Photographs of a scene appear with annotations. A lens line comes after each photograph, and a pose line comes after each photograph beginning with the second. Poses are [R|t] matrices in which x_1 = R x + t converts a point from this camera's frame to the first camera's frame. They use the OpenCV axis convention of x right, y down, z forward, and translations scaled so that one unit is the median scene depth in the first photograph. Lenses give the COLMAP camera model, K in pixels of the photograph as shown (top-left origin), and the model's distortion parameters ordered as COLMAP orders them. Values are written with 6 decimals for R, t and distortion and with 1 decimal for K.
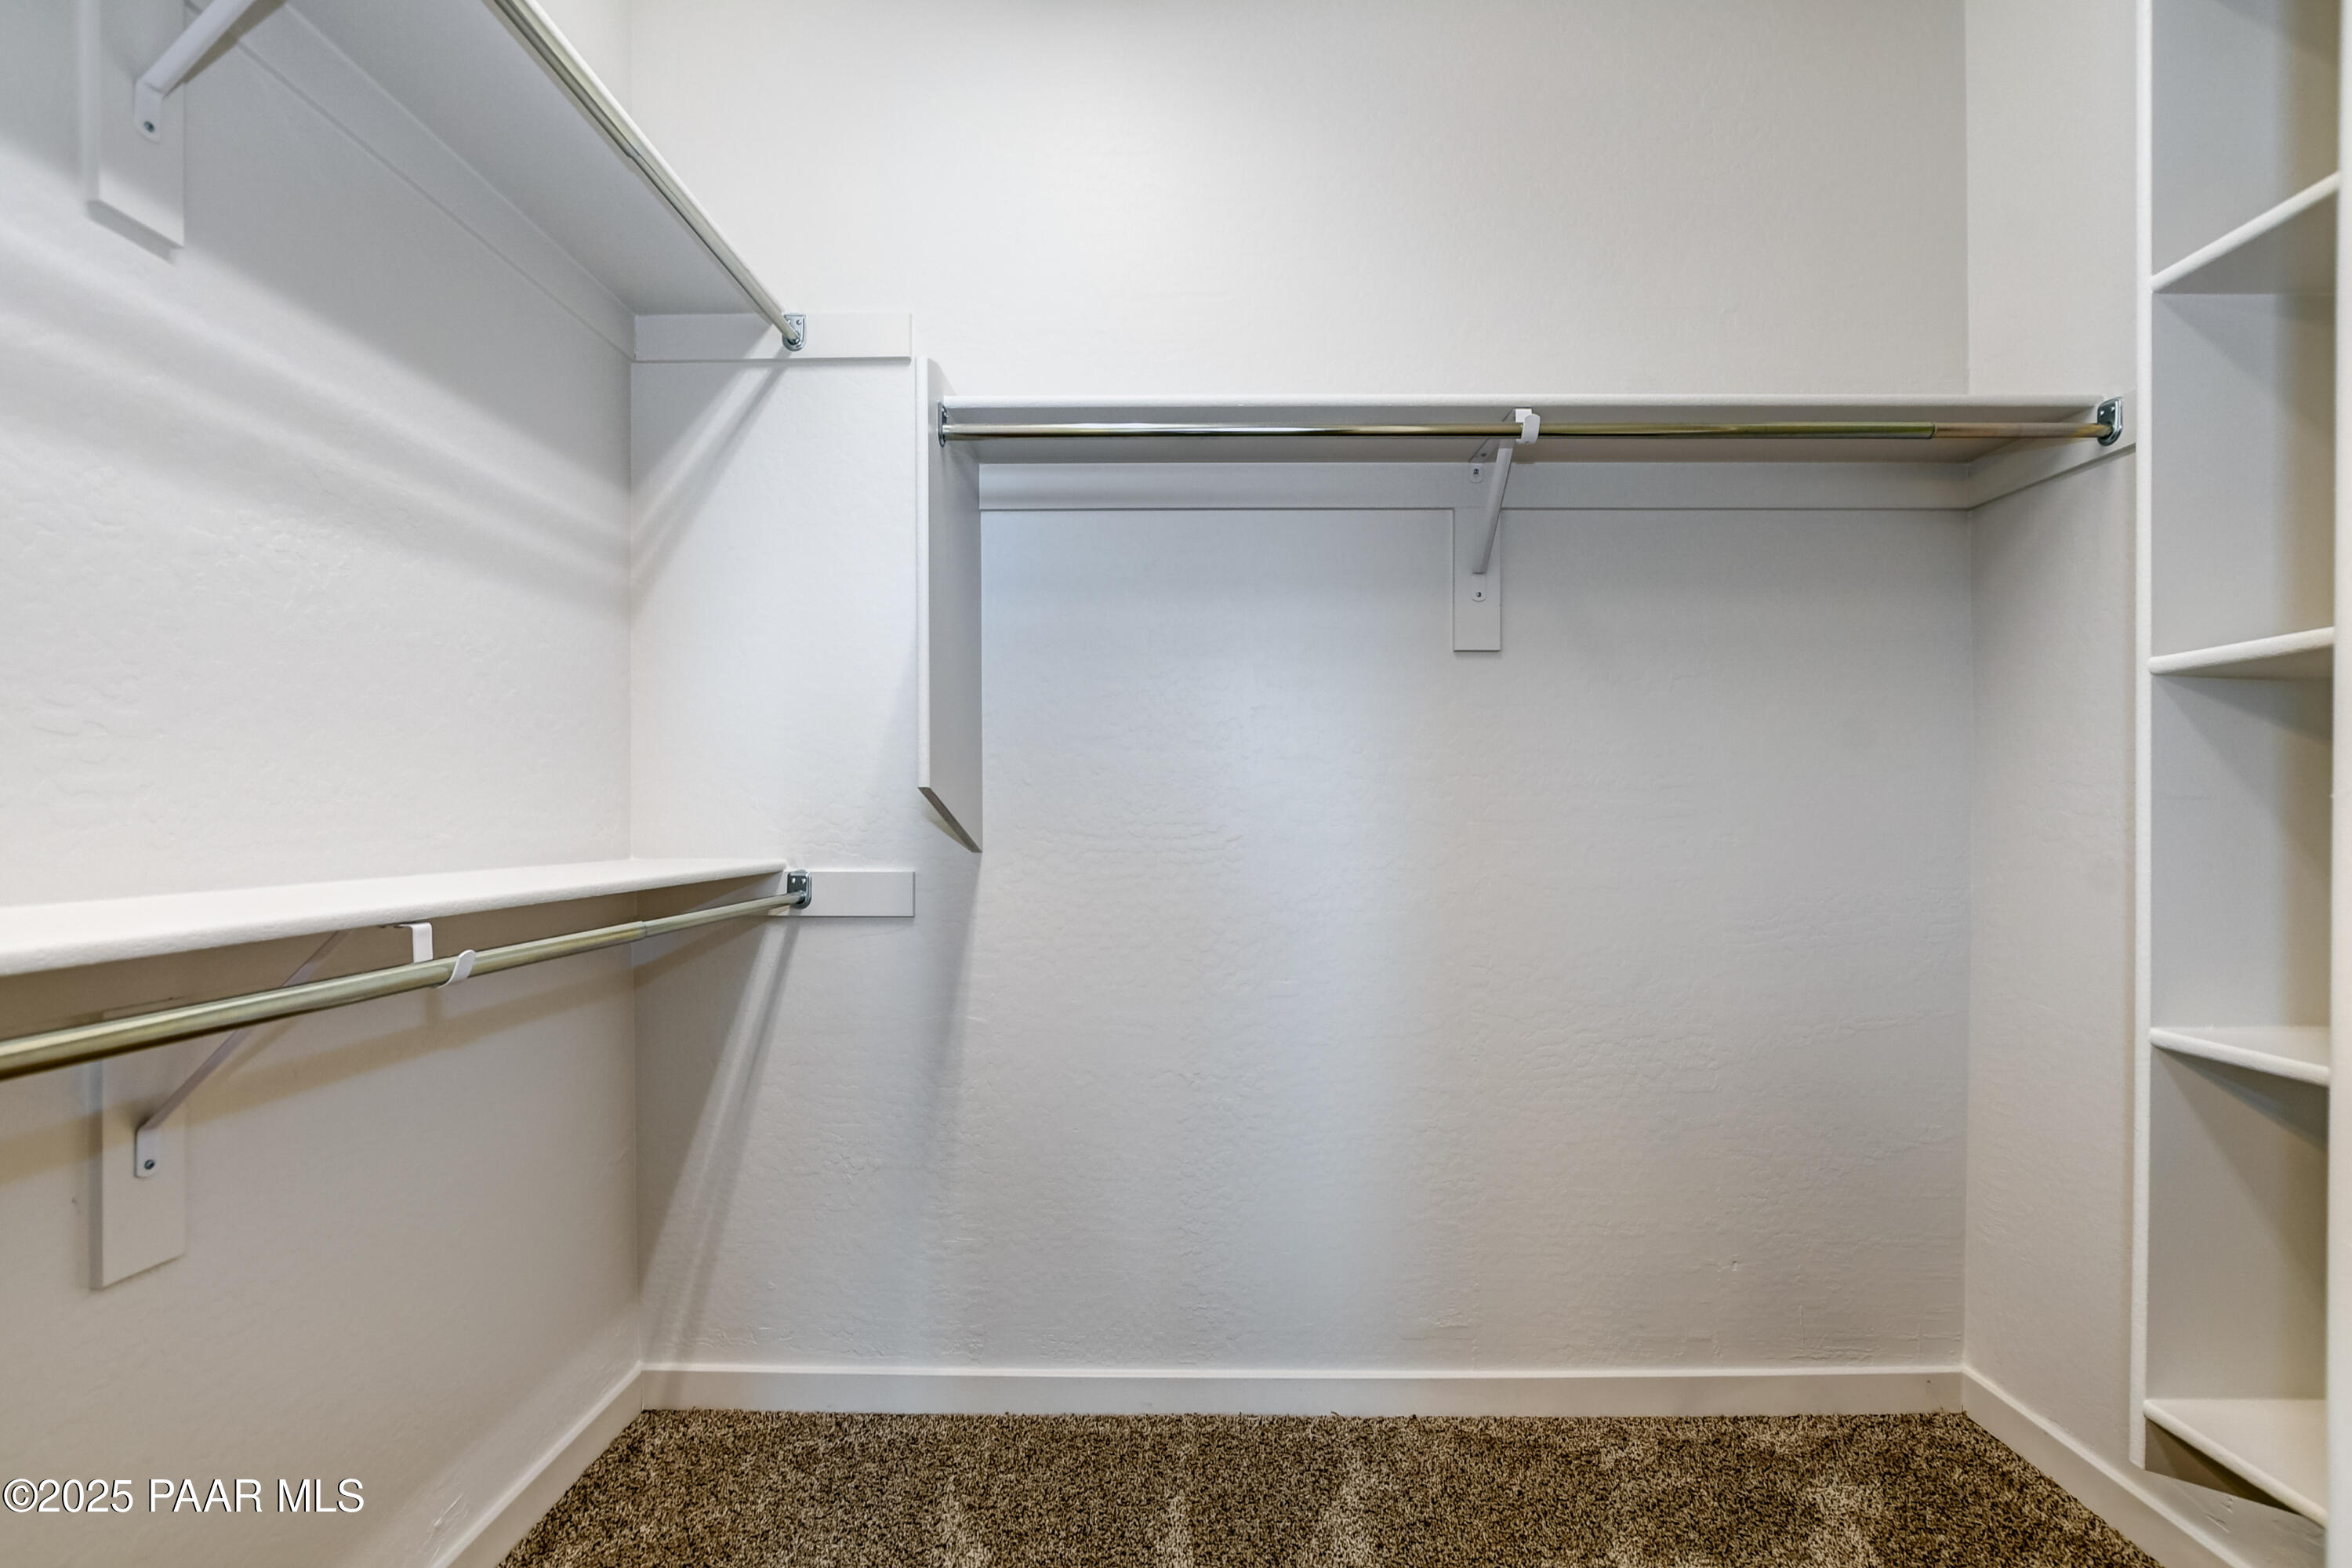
lens RADIAL K [[1077.5, 0, 1182.6], [0, 1077.5, 816.8], [0, 0, 1]] dist [-0.044404, 0.000015]
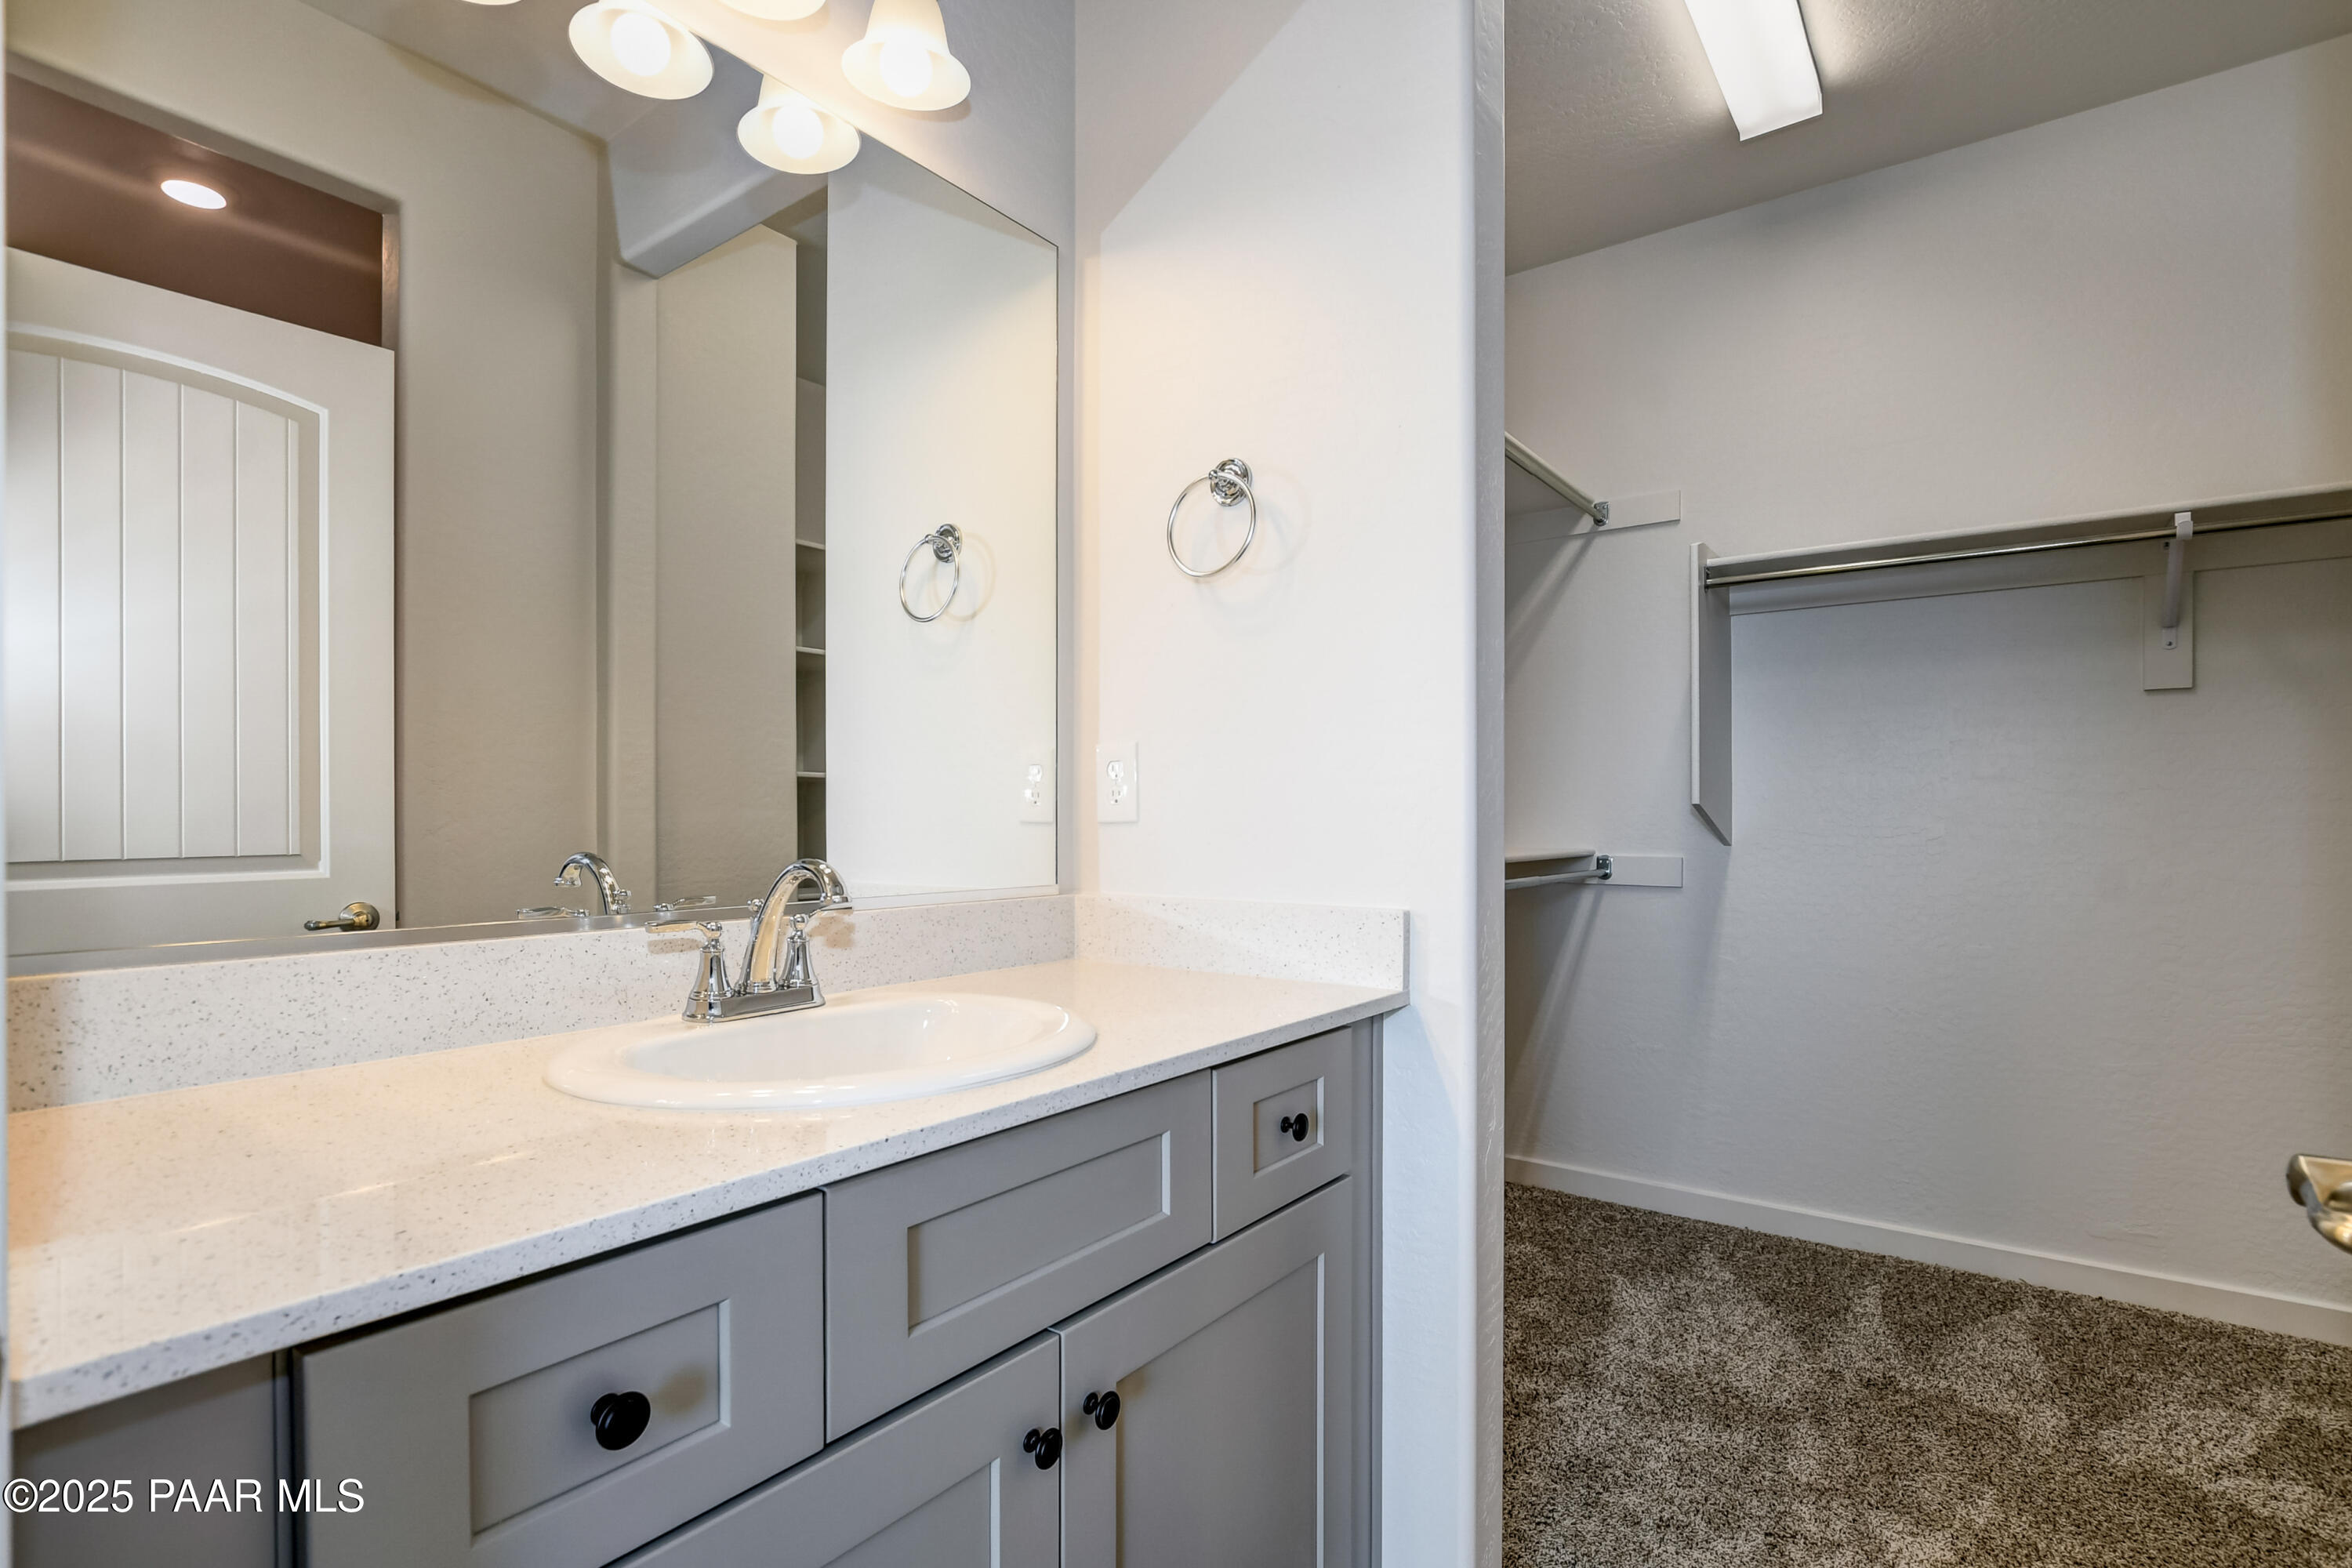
lens RADIAL K [[1129.8, 0, 1189.5], [0, 1129.8, 814.3], [0, 0, 1]] dist [-0.003598, 0.000267]
pose [[0.814460, 0.001769, -0.580217, 0.112035], [-0.005813, 0.999970, -0.005111, 0.002399], [0.580191, 0.007536, 0.814446, -0.728322]]
